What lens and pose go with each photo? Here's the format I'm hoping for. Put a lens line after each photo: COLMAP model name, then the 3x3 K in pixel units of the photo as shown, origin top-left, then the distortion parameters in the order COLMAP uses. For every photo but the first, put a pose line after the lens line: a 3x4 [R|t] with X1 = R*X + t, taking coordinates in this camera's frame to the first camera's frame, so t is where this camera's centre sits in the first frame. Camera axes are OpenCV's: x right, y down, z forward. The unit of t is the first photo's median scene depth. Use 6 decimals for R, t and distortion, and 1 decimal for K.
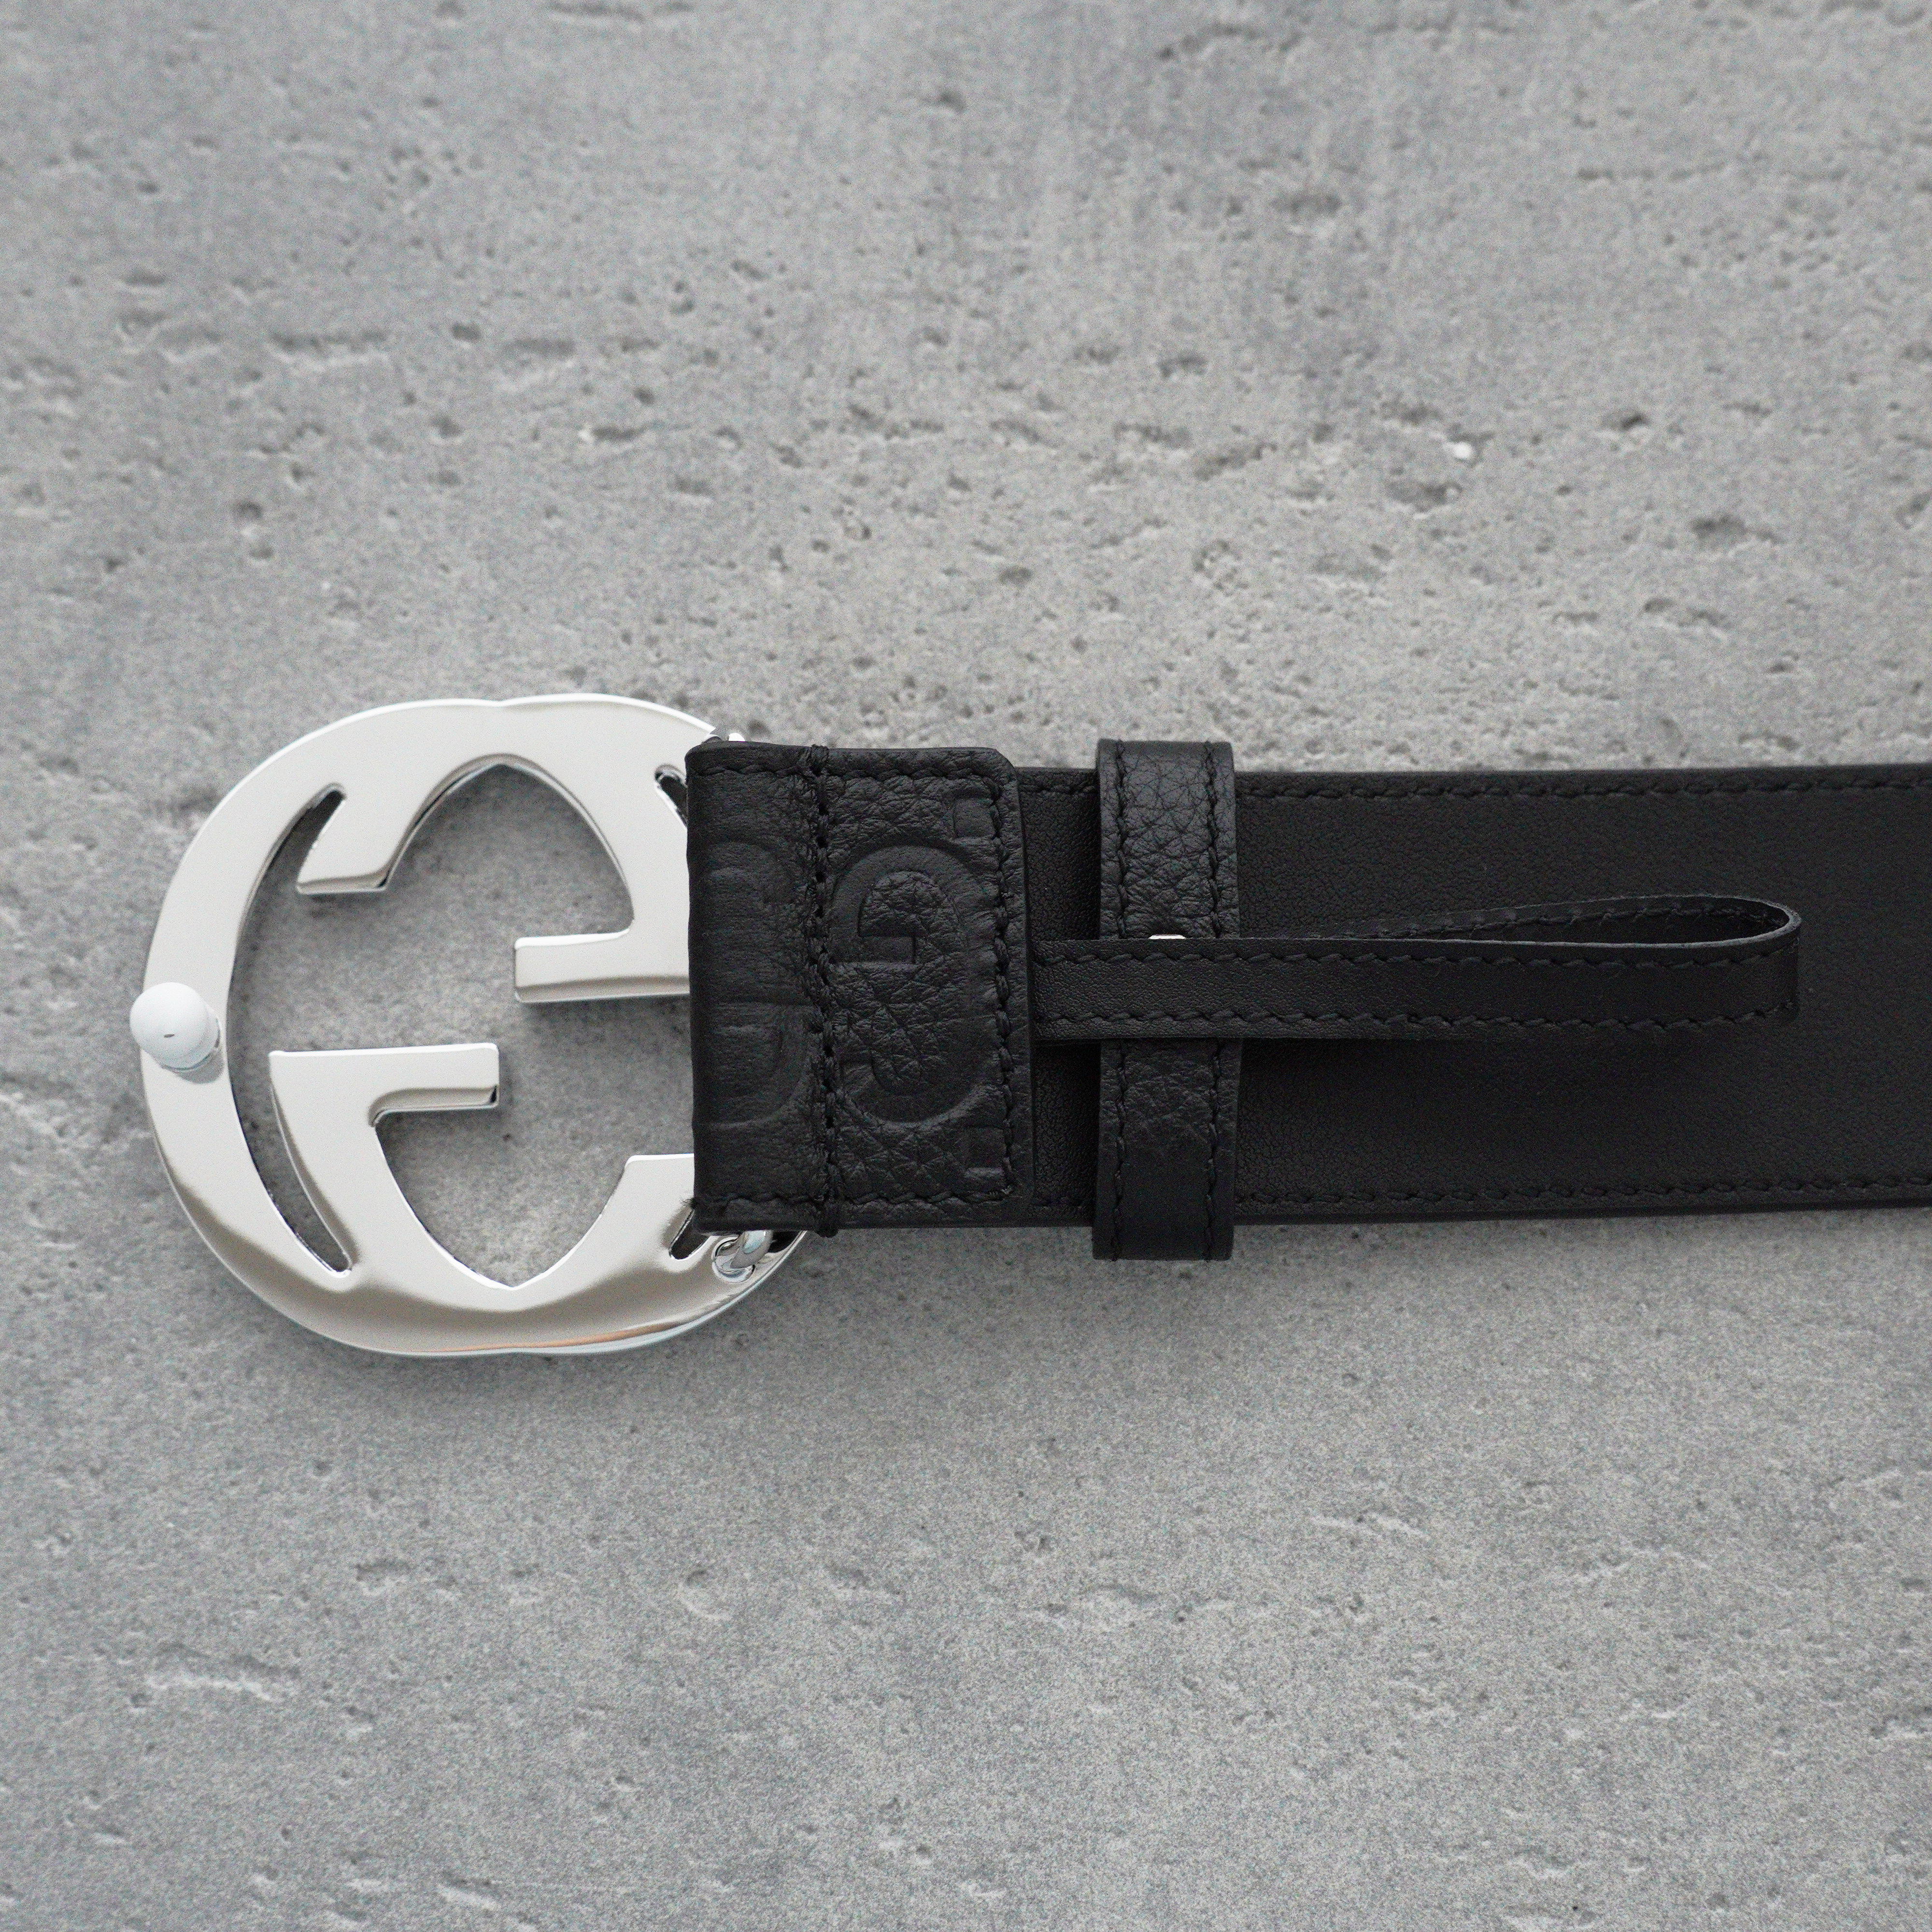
lens RADIAL K [[3596.7, 0, 966.0], [0, 3596.7, 966.0], [0, 0, 1]] dist [-0.098362, 0.078718]
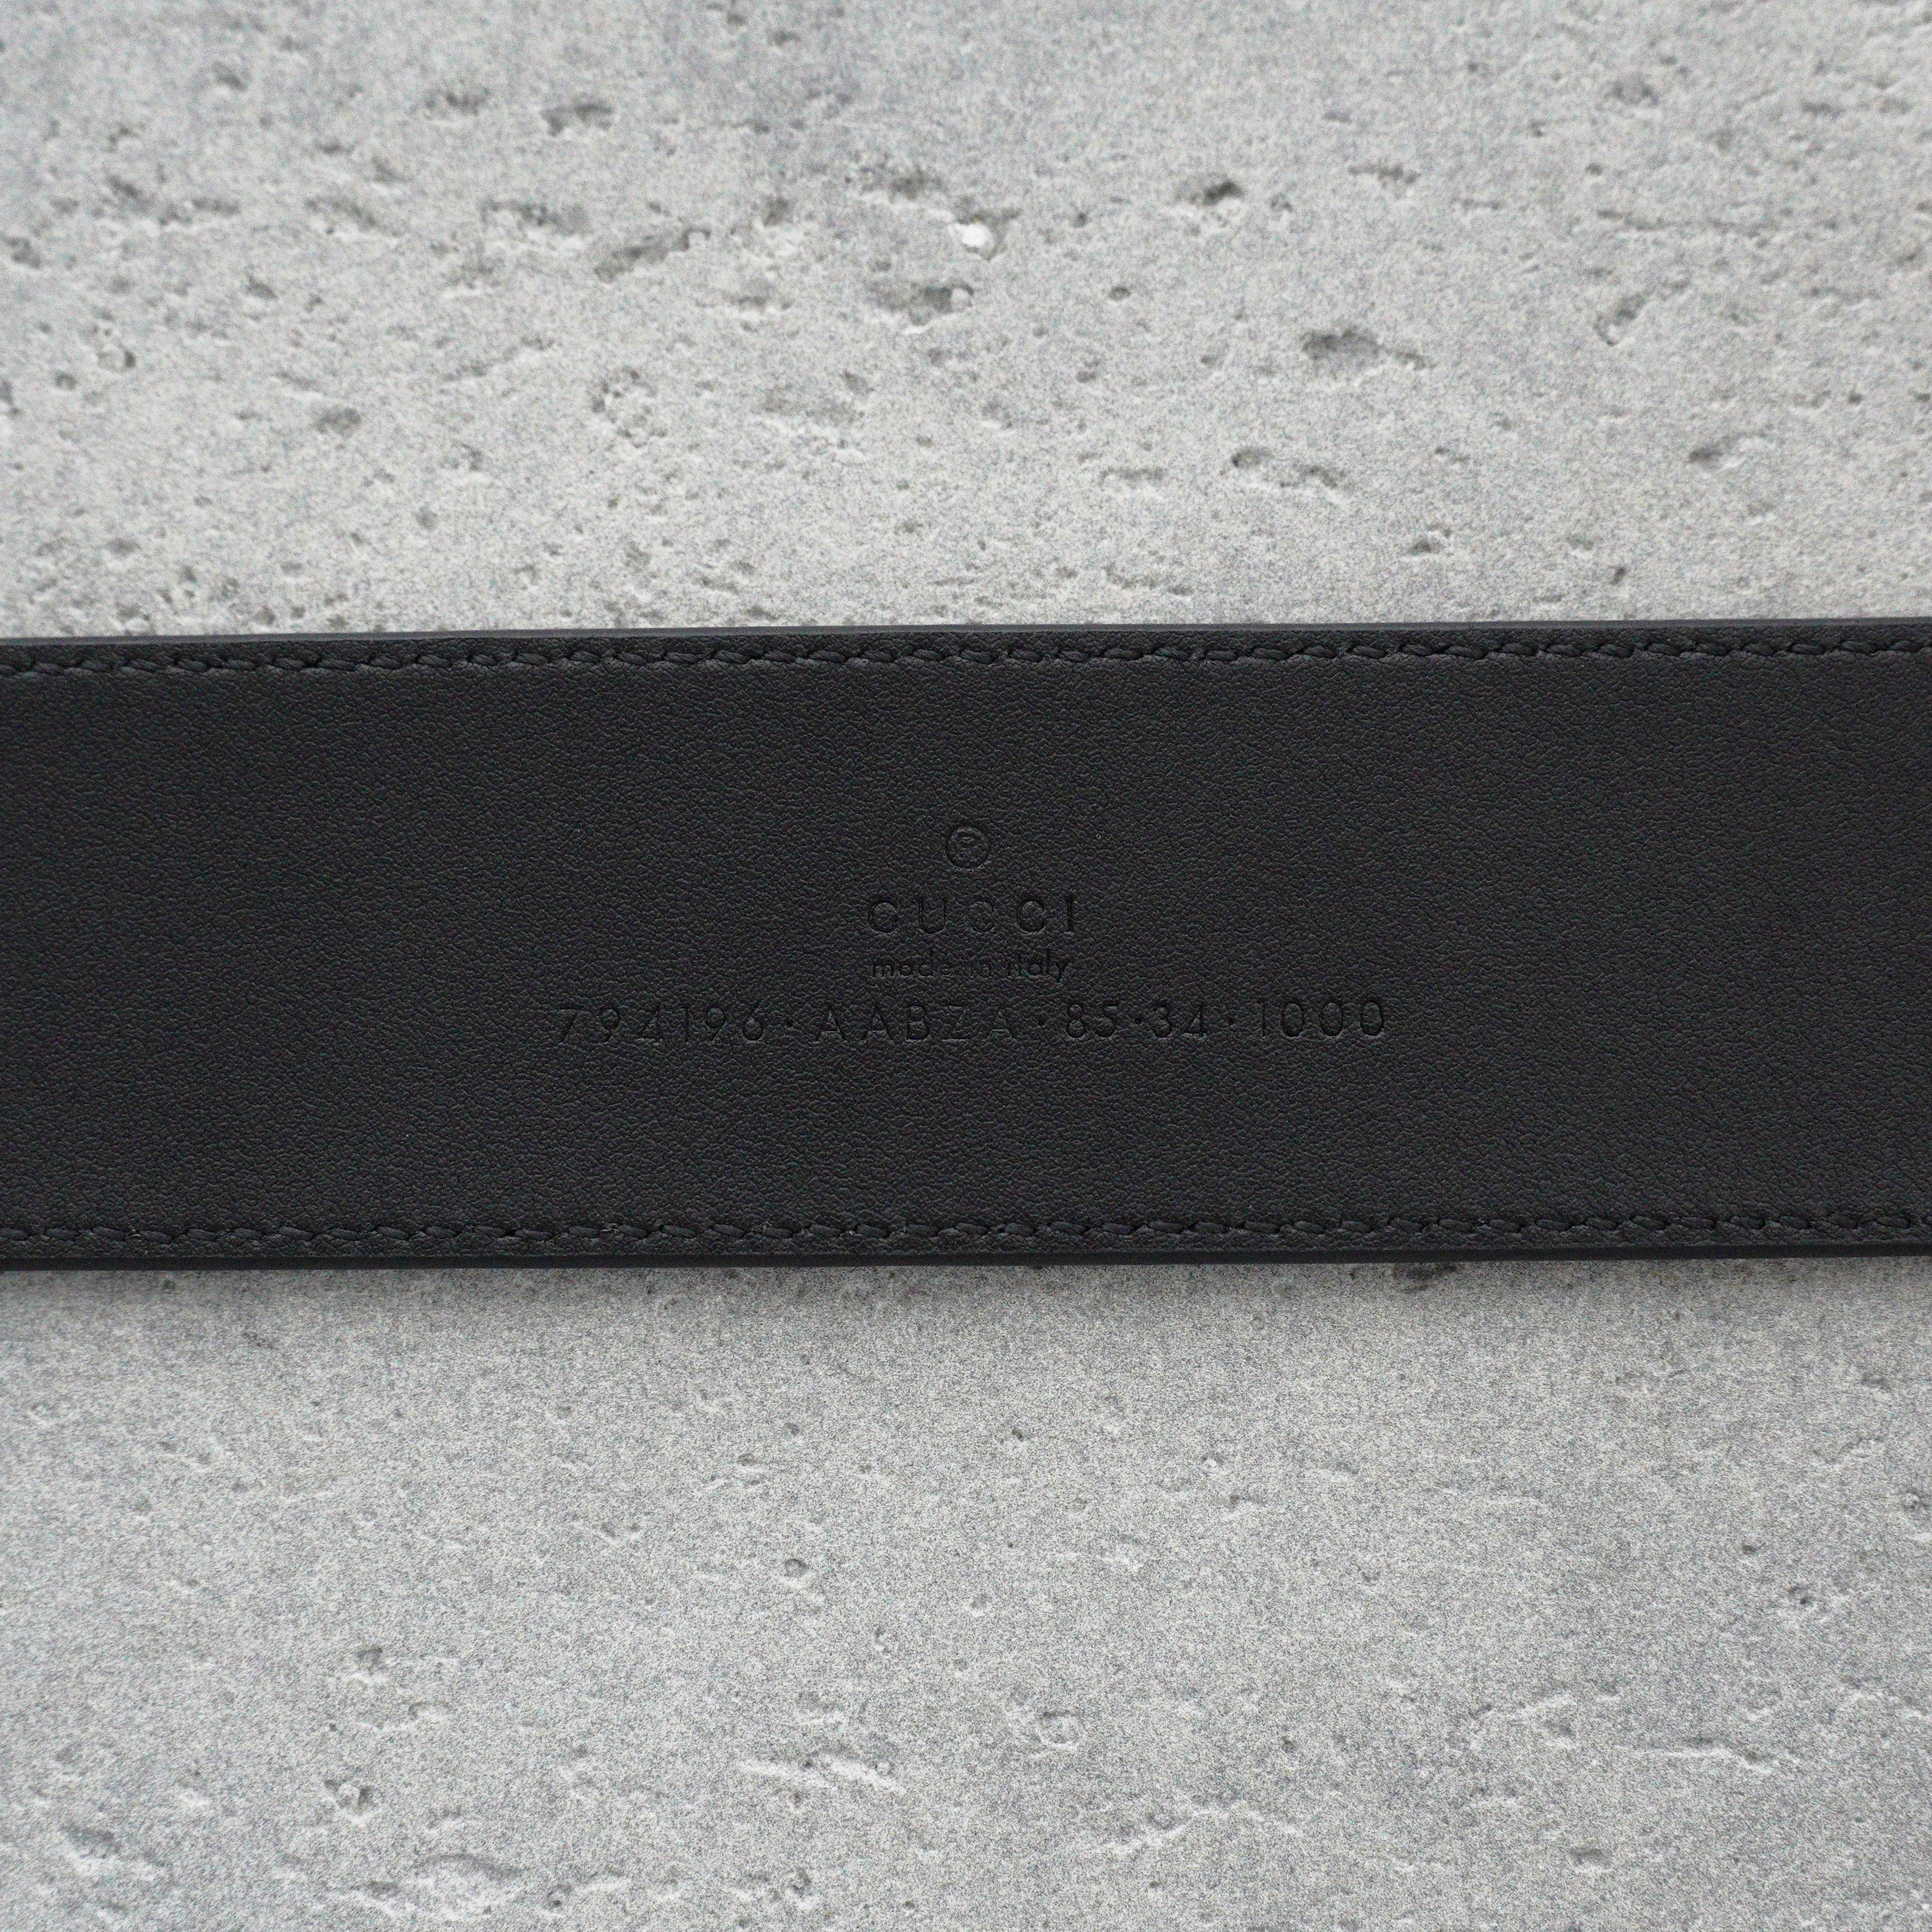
lens RADIAL K [[3596.7, 0, 966.0], [0, 3596.7, 966.0], [0, 0, 1]] dist [-0.098362, 0.078718]
pose [[0.999958, -0.004498, 0.008047, 0.131558], [0.003895, 0.997294, 0.073409, -0.053312], [-0.008355, -0.073375, 0.997269, 0.293749]]
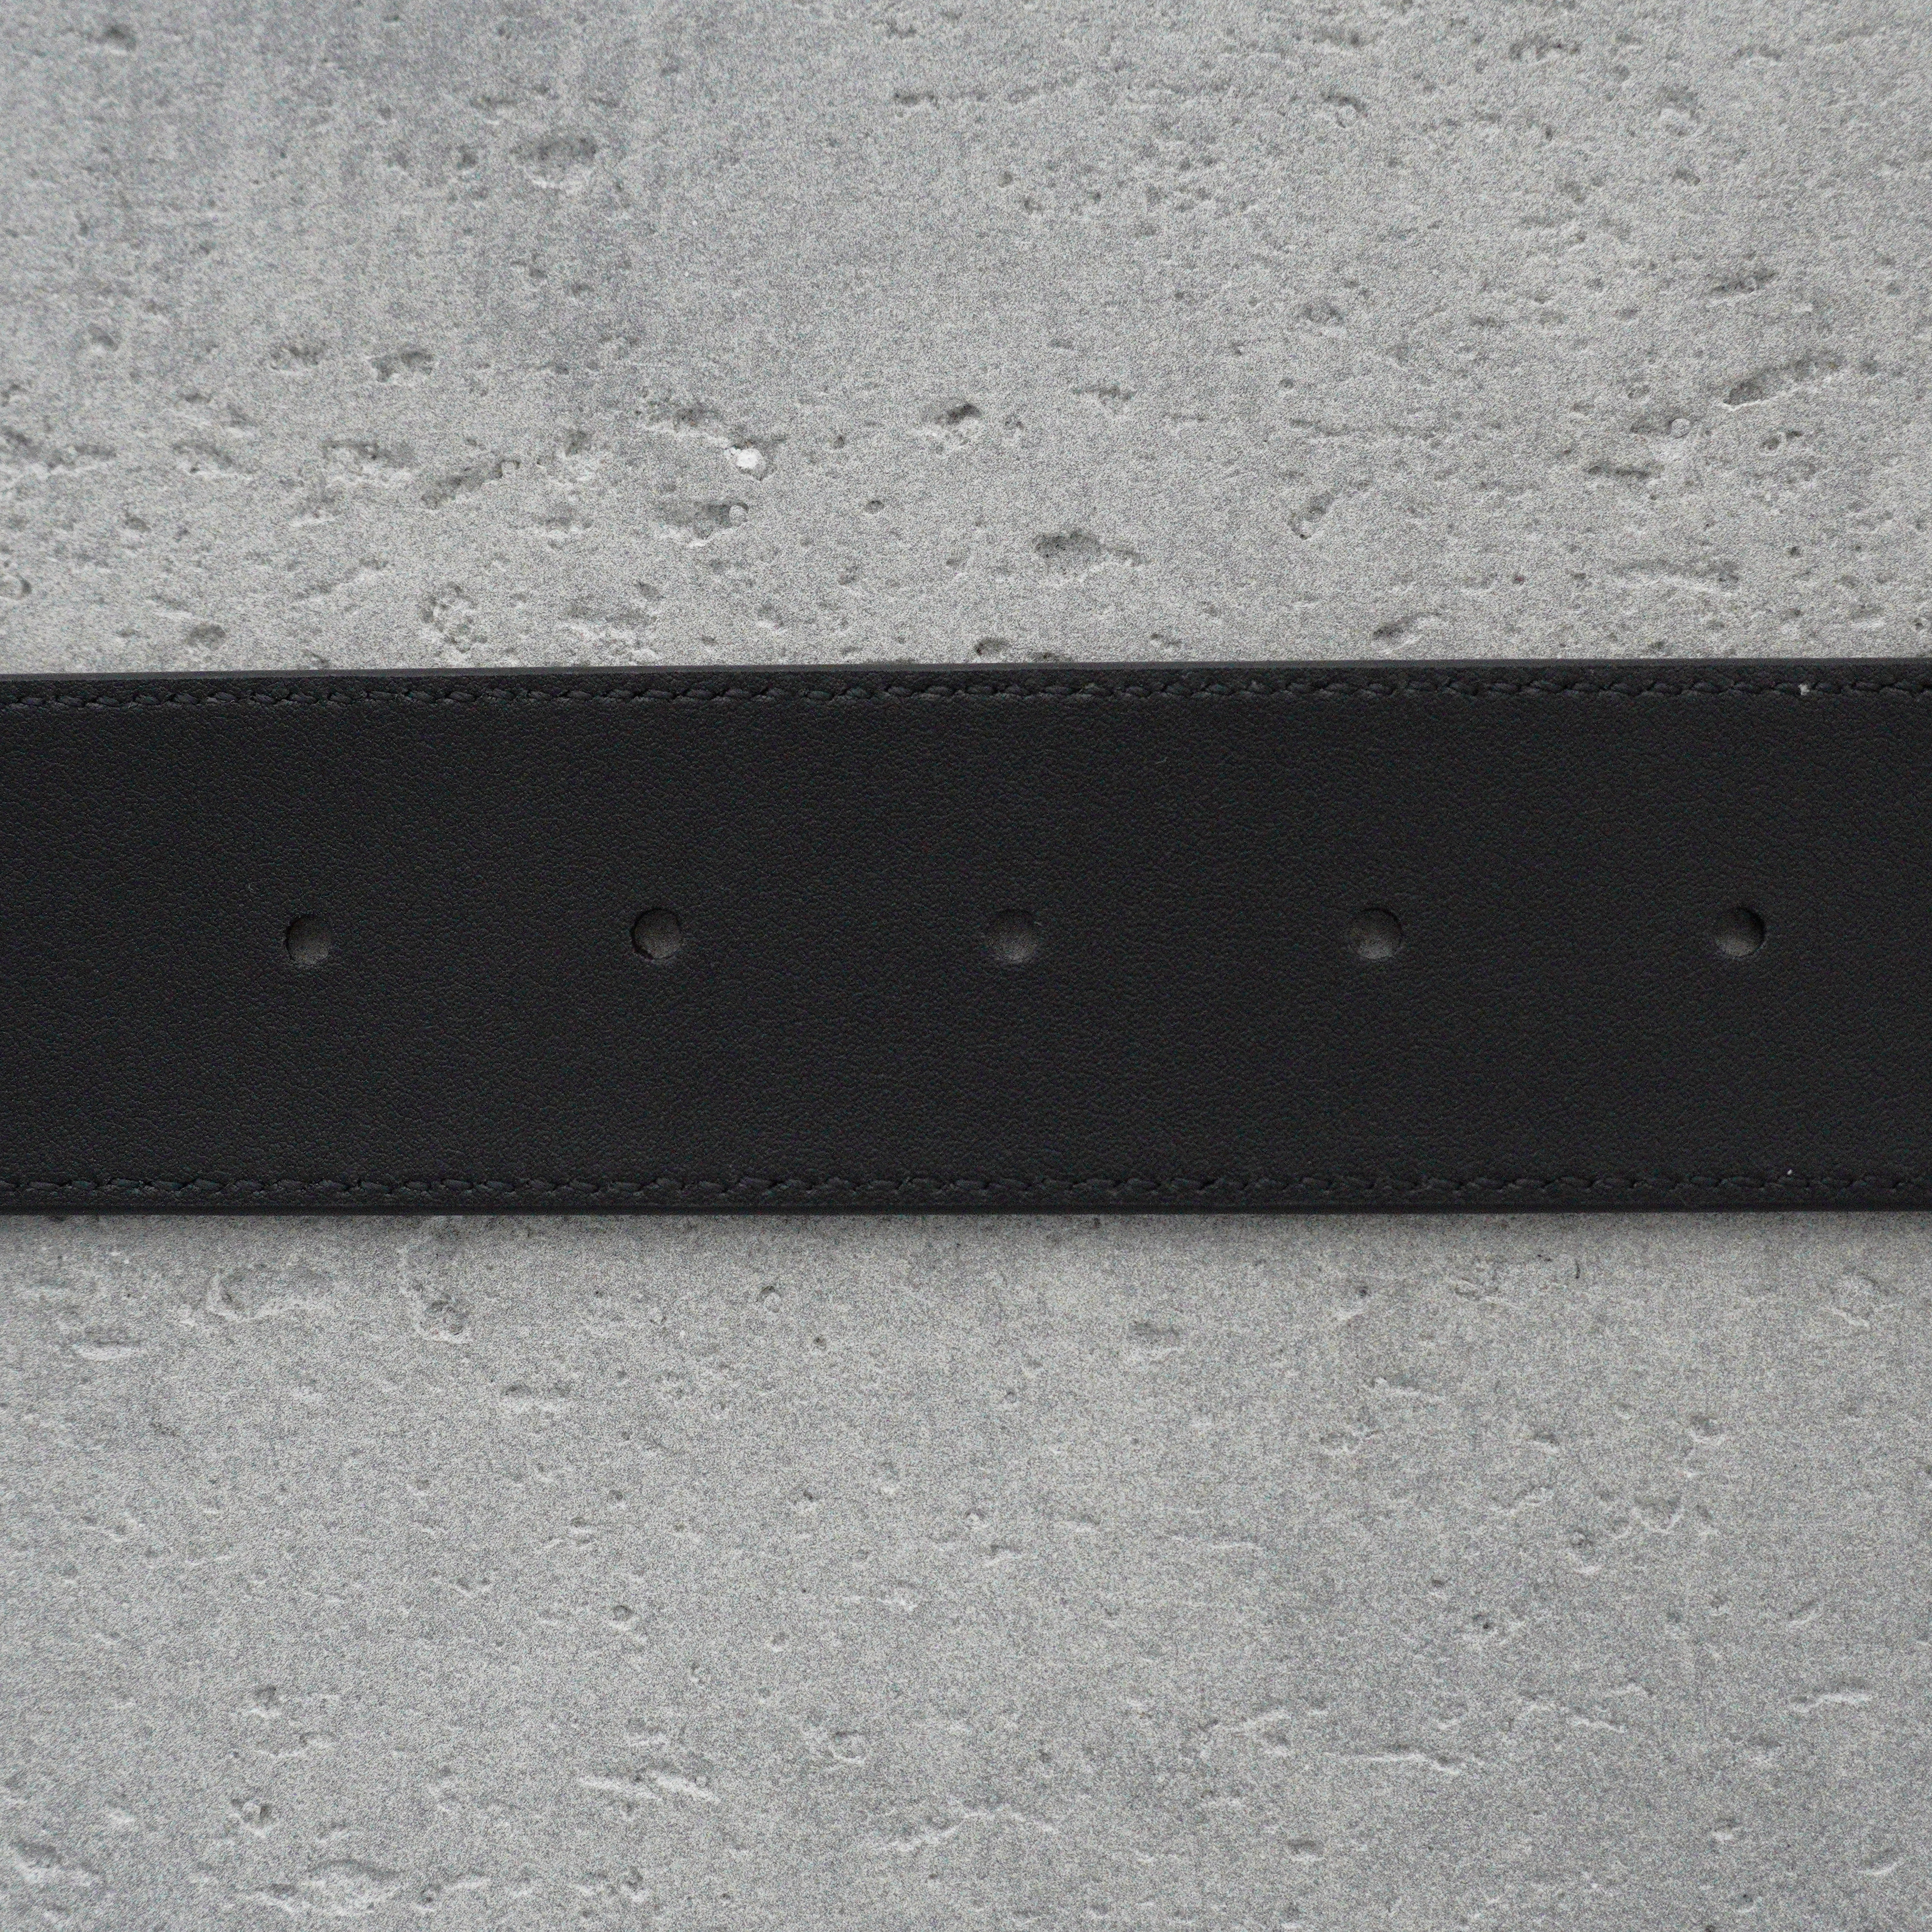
lens RADIAL K [[3596.7, 0, 966.0], [0, 3596.7, 966.0], [0, 0, 1]] dist [-0.098362, 0.078718]
pose [[0.999309, -0.030505, -0.021221, 0.202687], [0.032691, 0.993203, 0.111713, -0.120021], [0.017669, -0.112329, 0.993514, 0.188050]]
